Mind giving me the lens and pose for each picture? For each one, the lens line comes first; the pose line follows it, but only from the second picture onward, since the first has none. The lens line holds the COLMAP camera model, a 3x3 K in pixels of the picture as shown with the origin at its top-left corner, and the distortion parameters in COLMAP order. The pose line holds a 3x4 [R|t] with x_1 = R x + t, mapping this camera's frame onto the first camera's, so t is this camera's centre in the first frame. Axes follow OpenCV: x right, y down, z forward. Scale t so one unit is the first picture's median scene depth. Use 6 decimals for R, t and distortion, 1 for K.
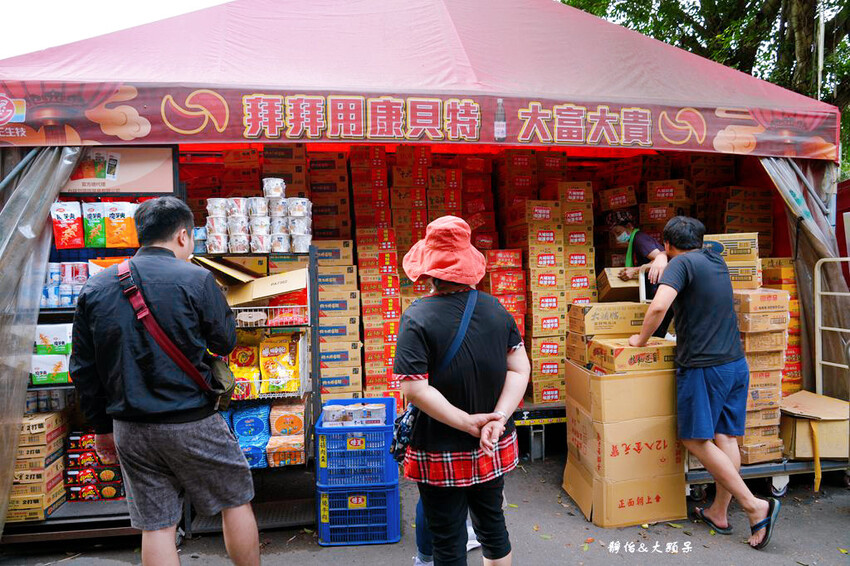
lens RADIAL K [[572.3, 0, 424.3], [0, 572.3, 281.0], [0, 0, 1]] dist [-0.011374, -0.000801]
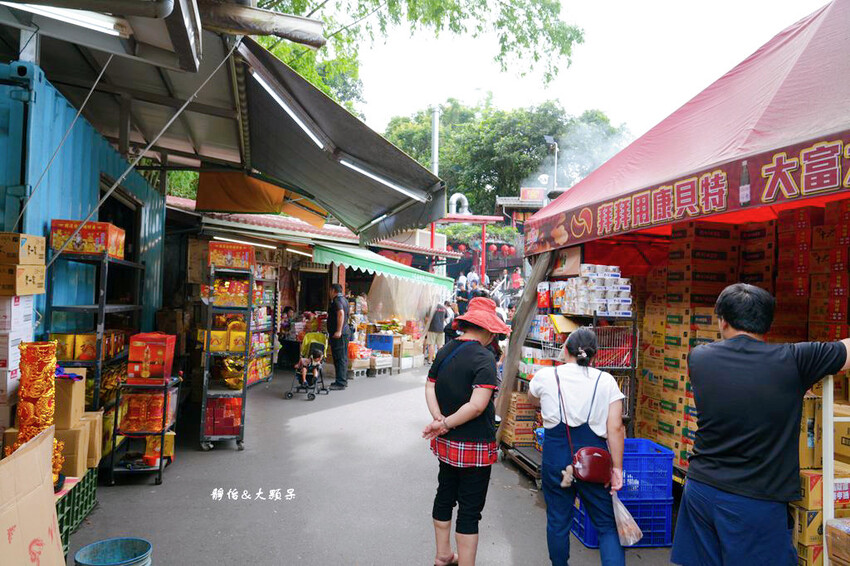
lens RADIAL K [[572.3, 0, 423.9], [0, 572.3, 284.0], [0, 0, 1]] dist [-0.011374, -0.000801]
pose [[0.062978, -0.009939, -0.997965, 1.038394], [-0.075959, 0.997002, -0.014723, -0.068027], [0.995120, 0.076731, 0.062034, 0.447985]]
